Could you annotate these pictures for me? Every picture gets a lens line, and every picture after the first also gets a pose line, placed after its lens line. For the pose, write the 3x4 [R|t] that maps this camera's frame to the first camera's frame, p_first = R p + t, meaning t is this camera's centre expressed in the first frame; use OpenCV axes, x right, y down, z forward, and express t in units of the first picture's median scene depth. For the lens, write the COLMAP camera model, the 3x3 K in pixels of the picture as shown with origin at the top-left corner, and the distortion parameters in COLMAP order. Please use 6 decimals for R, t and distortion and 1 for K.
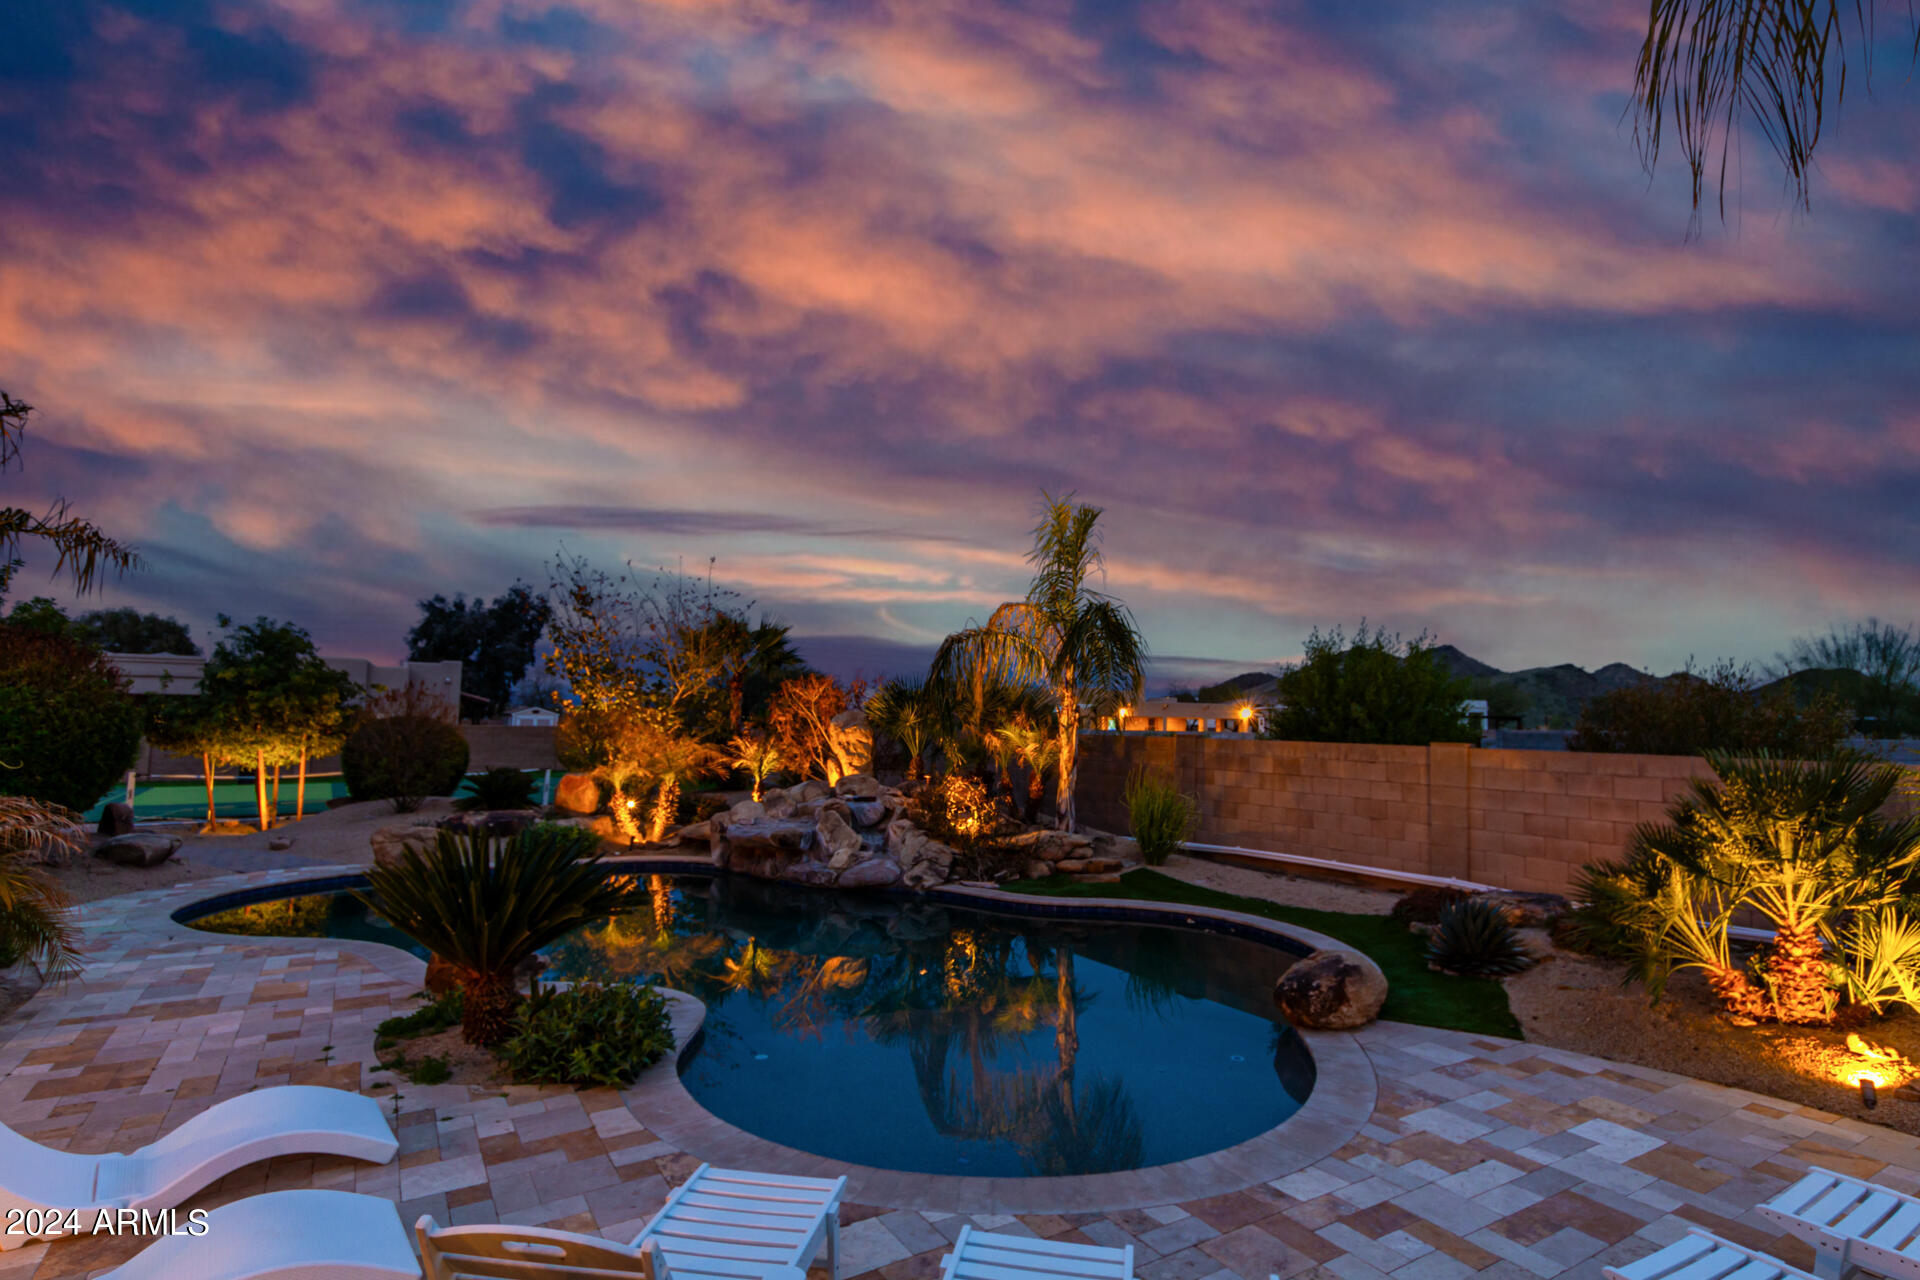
lens RADIAL K [[962.2, 0, 965.0], [0, 962.2, 638.0], [0, 0, 1]] dist [0.014149, -0.001043]
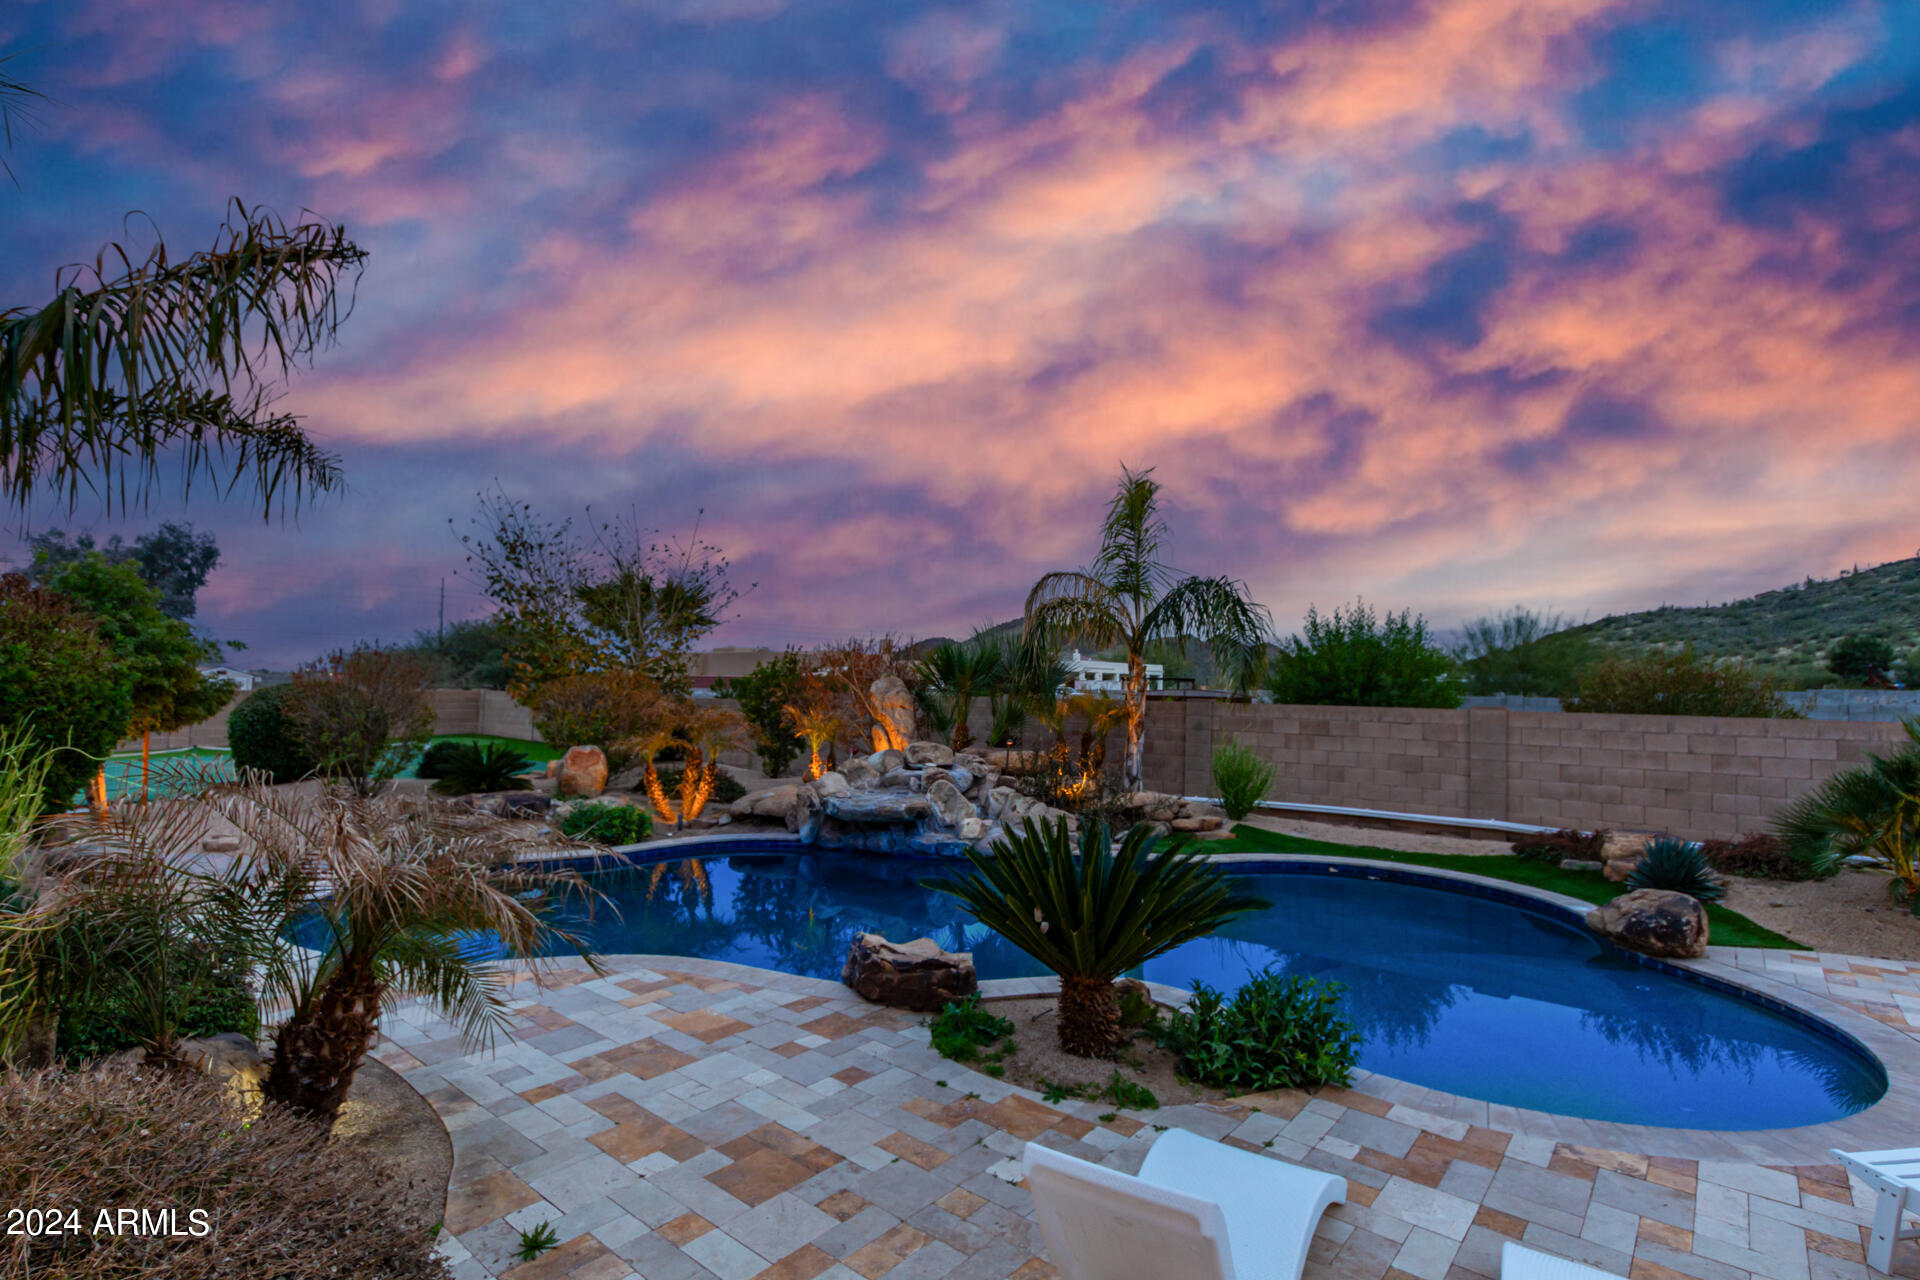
lens RADIAL K [[923.7, 0, 958.4], [0, 923.7, 654.2], [0, 0, 1]] dist [0.014301, -0.006679]
pose [[0.951333, 0.009503, 0.308018, -0.431173], [-0.026836, 0.998282, 0.052085, 0.003228], [-0.306994, -0.057816, 0.949954, 0.120742]]
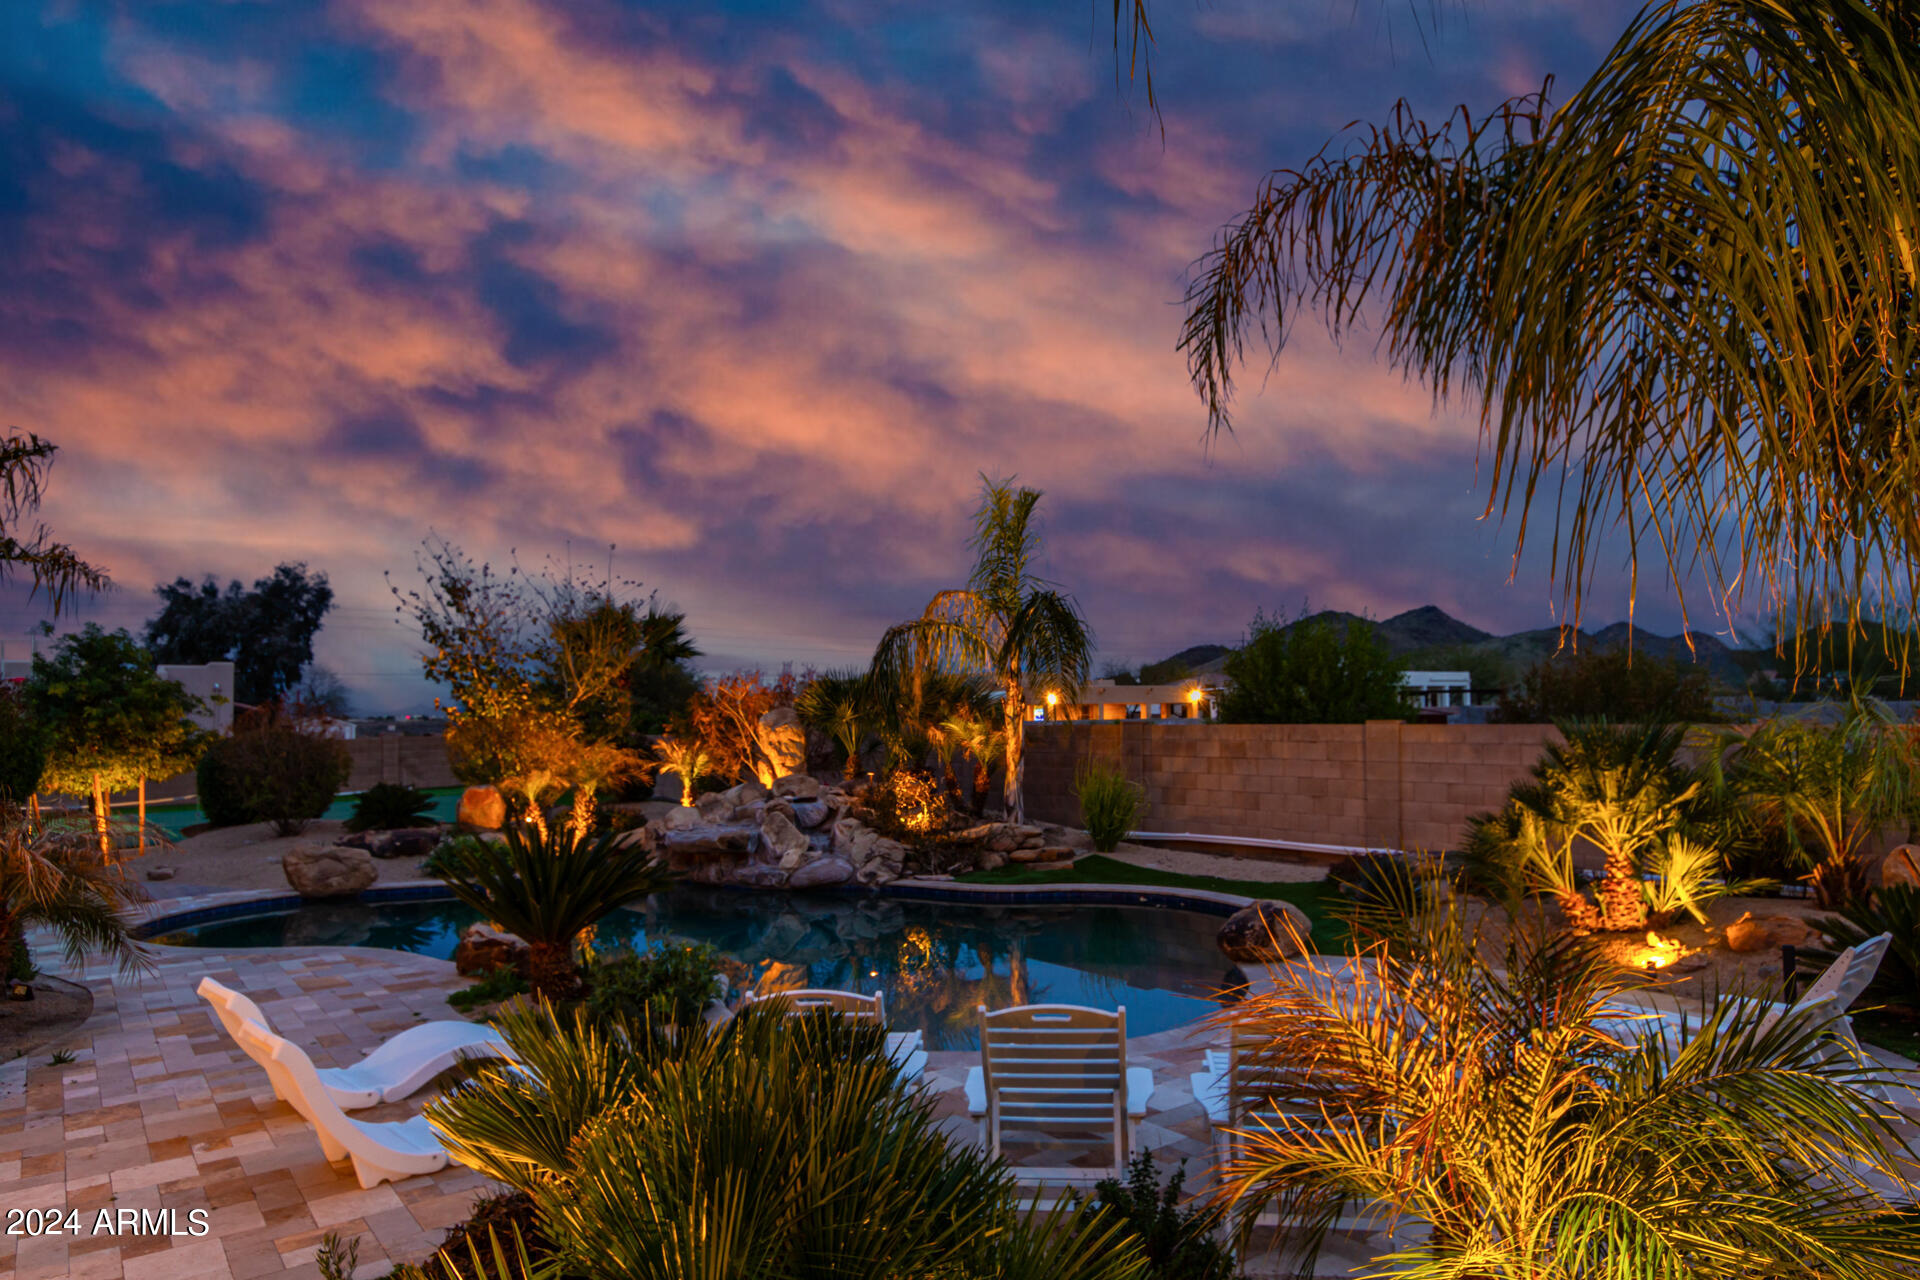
lens RADIAL K [[1205.7, 0, 964.3], [0, 1205.7, 648.0], [0, 0, 1]] dist [0.003558, -0.000907]
pose [[0.995120, -0.028141, 0.094569, -0.063081], [0.025196, 0.999164, 0.032185, -0.020741], [-0.095396, -0.029645, 0.994998, -0.231408]]
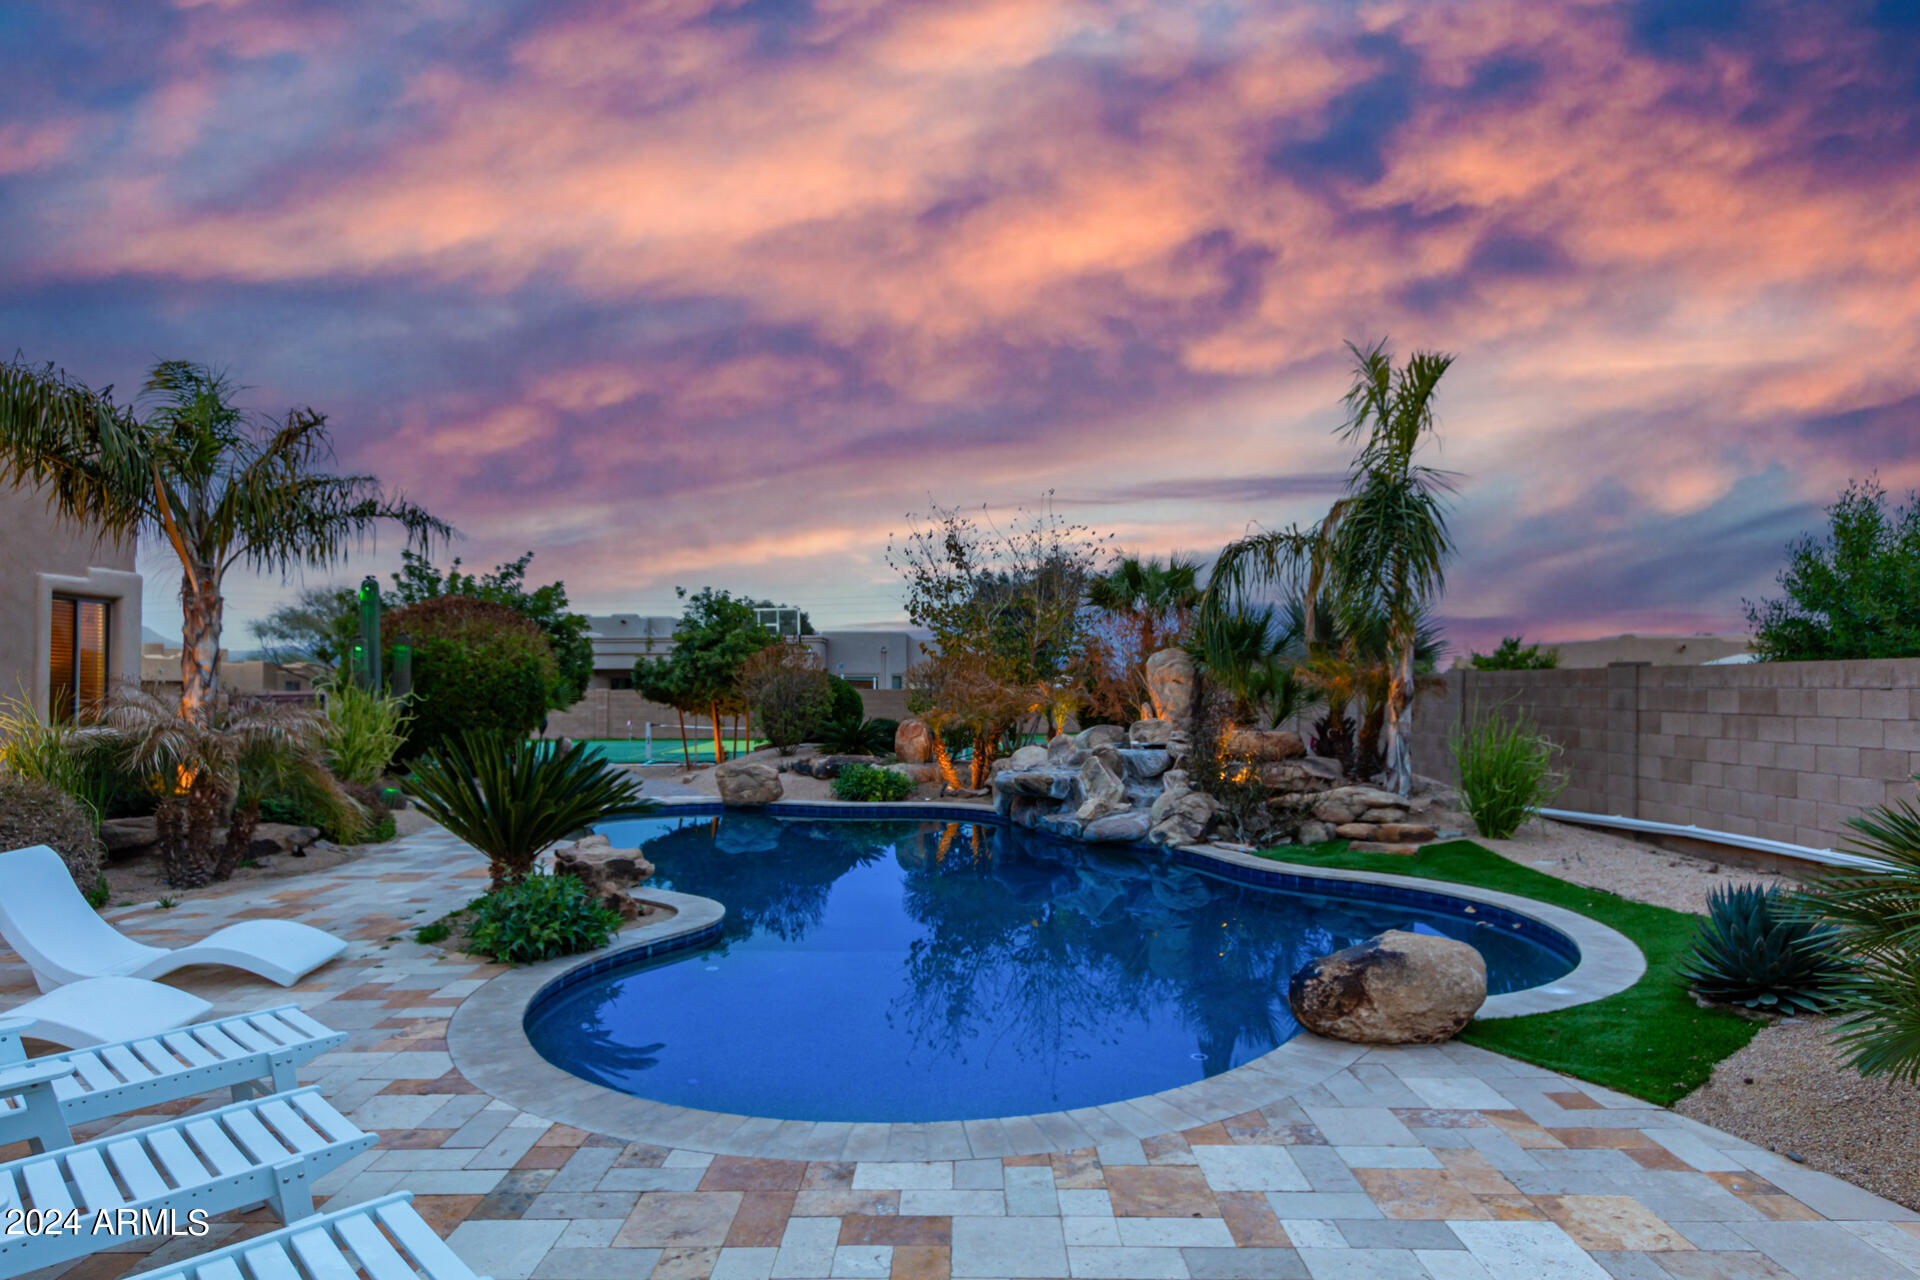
lens RADIAL K [[1069.3, 0, 961.3], [0, 1069.3, 651.6], [0, 0, 1]] dist [0.007009, 0.000919]
pose [[0.841603, -0.035481, -0.538931, 0.301446], [0.060775, 0.997724, 0.029221, 0.050940], [0.536667, -0.057346, 0.841843, 0.127551]]
